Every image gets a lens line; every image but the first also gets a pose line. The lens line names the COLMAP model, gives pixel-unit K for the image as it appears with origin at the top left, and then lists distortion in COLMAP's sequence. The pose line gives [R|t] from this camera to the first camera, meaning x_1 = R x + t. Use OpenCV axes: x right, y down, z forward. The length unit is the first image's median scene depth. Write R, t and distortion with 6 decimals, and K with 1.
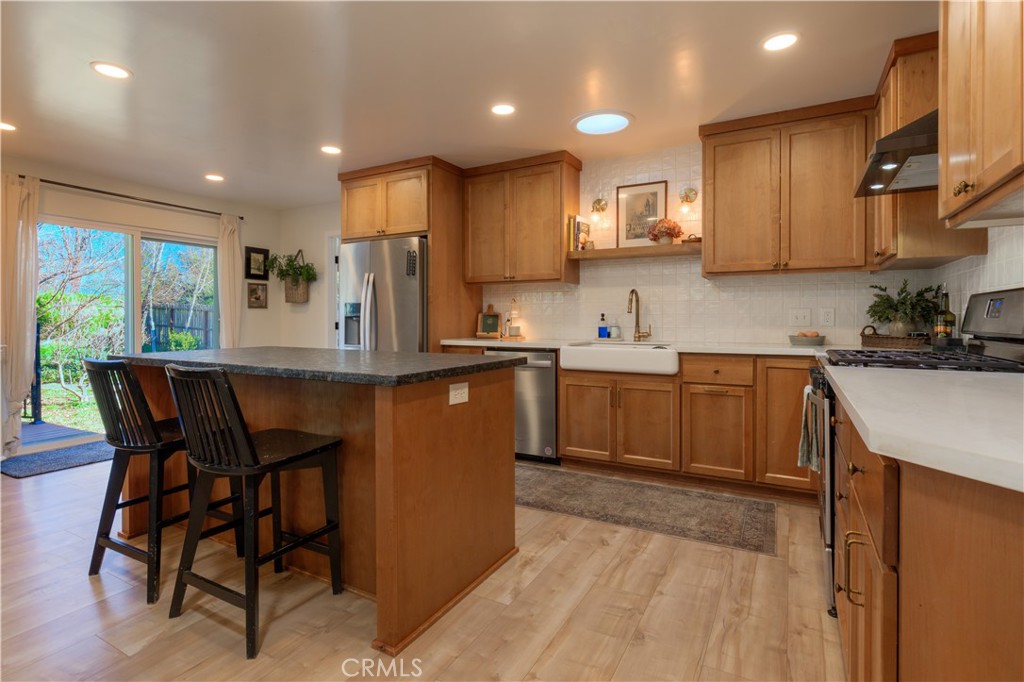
lens RADIAL K [[482.5, 0, 505.0], [0, 482.5, 321.6], [0, 0, 1]] dist [0.000375, 0.000009]
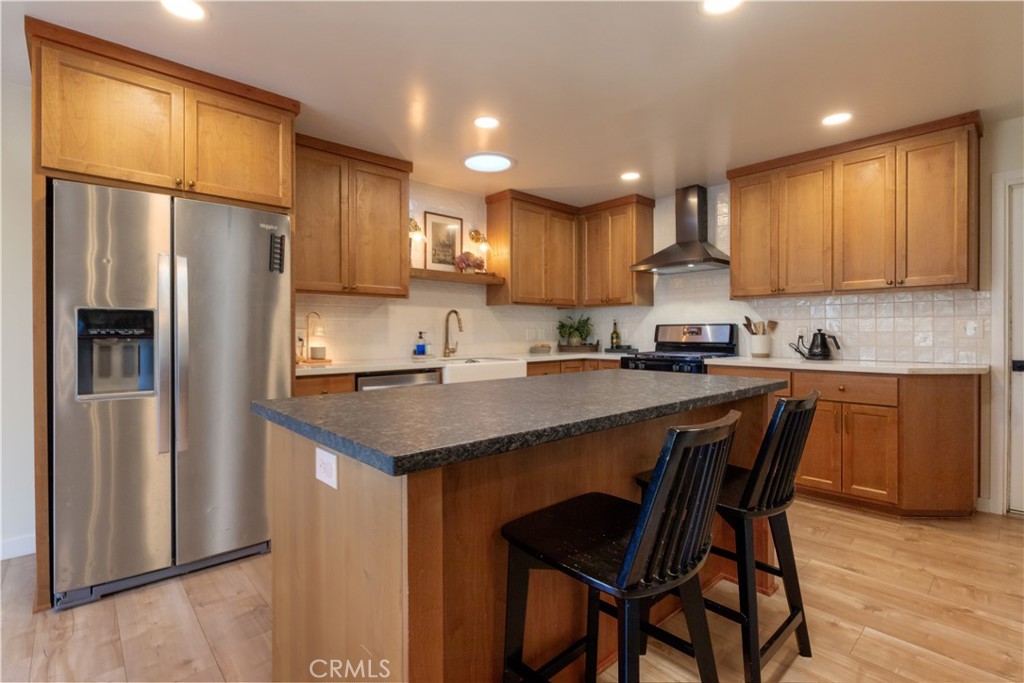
lens RADIAL K [[482.5, 0, 512.8], [0, 482.5, 326.7], [0, 0, 1]] dist [0.000375, 0.000009]
pose [[0.297561, 0.008160, 0.954668, -0.727433], [0.000650, 0.999962, -0.008750, -0.018580], [-0.954703, 0.003224, 0.297544, 0.515013]]
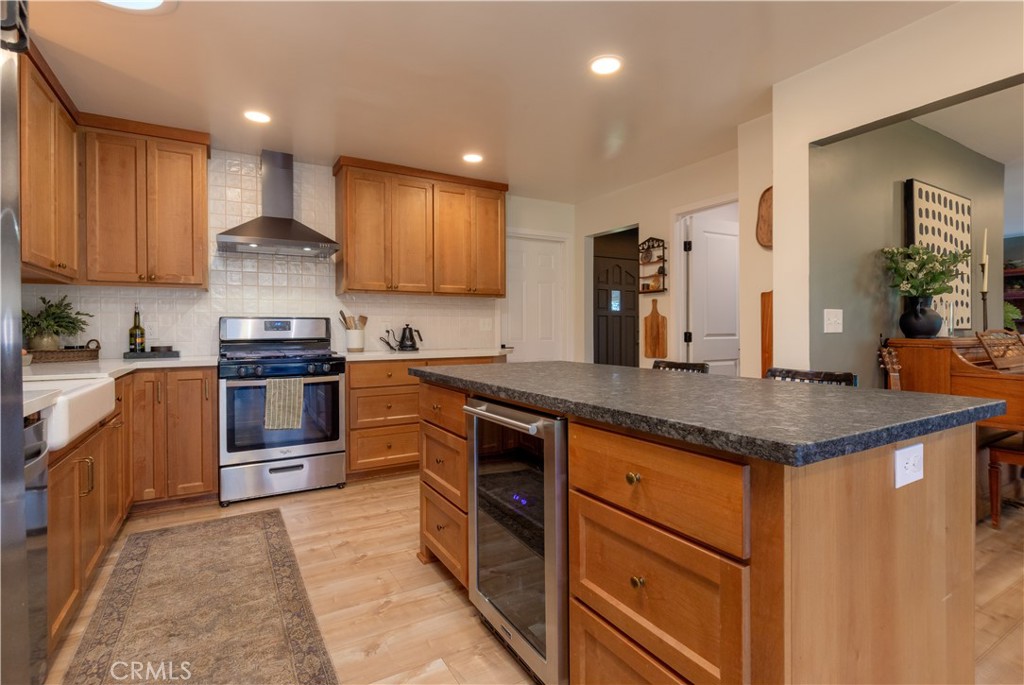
lens RADIAL K [[482.5, 0, 520.7], [0, 482.5, 334.5], [0, 0, 1]] dist [0.000375, 0.000009]
pose [[-0.866407, -0.002921, 0.499331, -0.404844], [0.002574, 0.999943, 0.010316, -0.008527], [-0.499333, 0.010223, -0.866350, 1.051650]]
